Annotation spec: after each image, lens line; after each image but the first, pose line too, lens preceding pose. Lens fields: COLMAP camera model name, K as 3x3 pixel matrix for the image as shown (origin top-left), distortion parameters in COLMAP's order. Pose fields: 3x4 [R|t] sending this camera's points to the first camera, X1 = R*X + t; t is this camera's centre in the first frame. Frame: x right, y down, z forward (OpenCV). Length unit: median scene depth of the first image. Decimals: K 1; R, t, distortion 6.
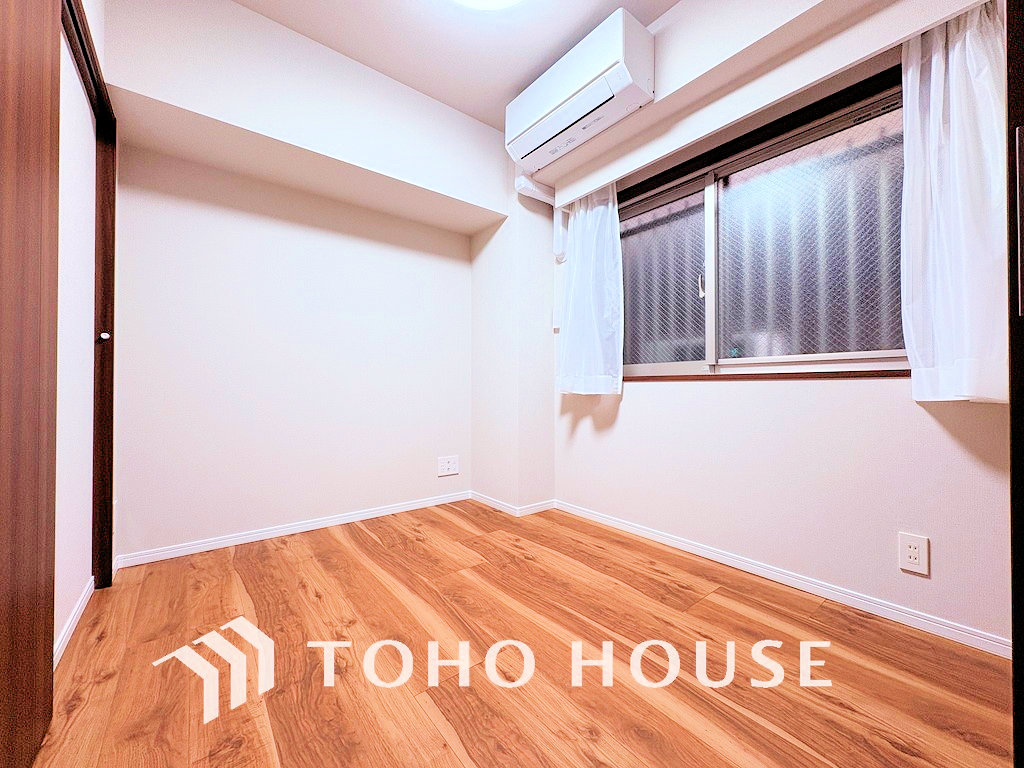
lens RADIAL K [[405.2, 0, 512.7], [0, 405.2, 383.1], [0, 0, 1]] dist [-0.000590, 0.000390]
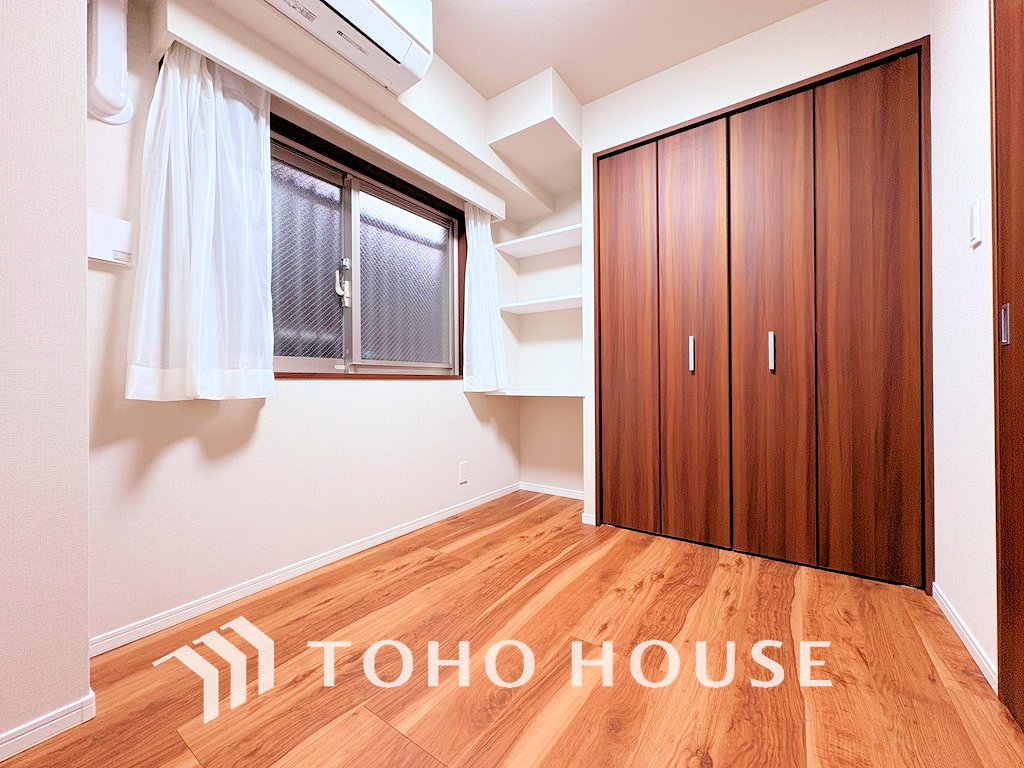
lens RADIAL K [[405.2, 0, 512.7], [0, 405.2, 383.1], [0, 0, 1]] dist [-0.000590, 0.000390]
pose [[-0.284711, 0.001327, 0.958612, -0.703795], [0.000526, 0.999999, -0.001228, 0.005141], [-0.958613, 0.000155, -0.284712, 1.041780]]
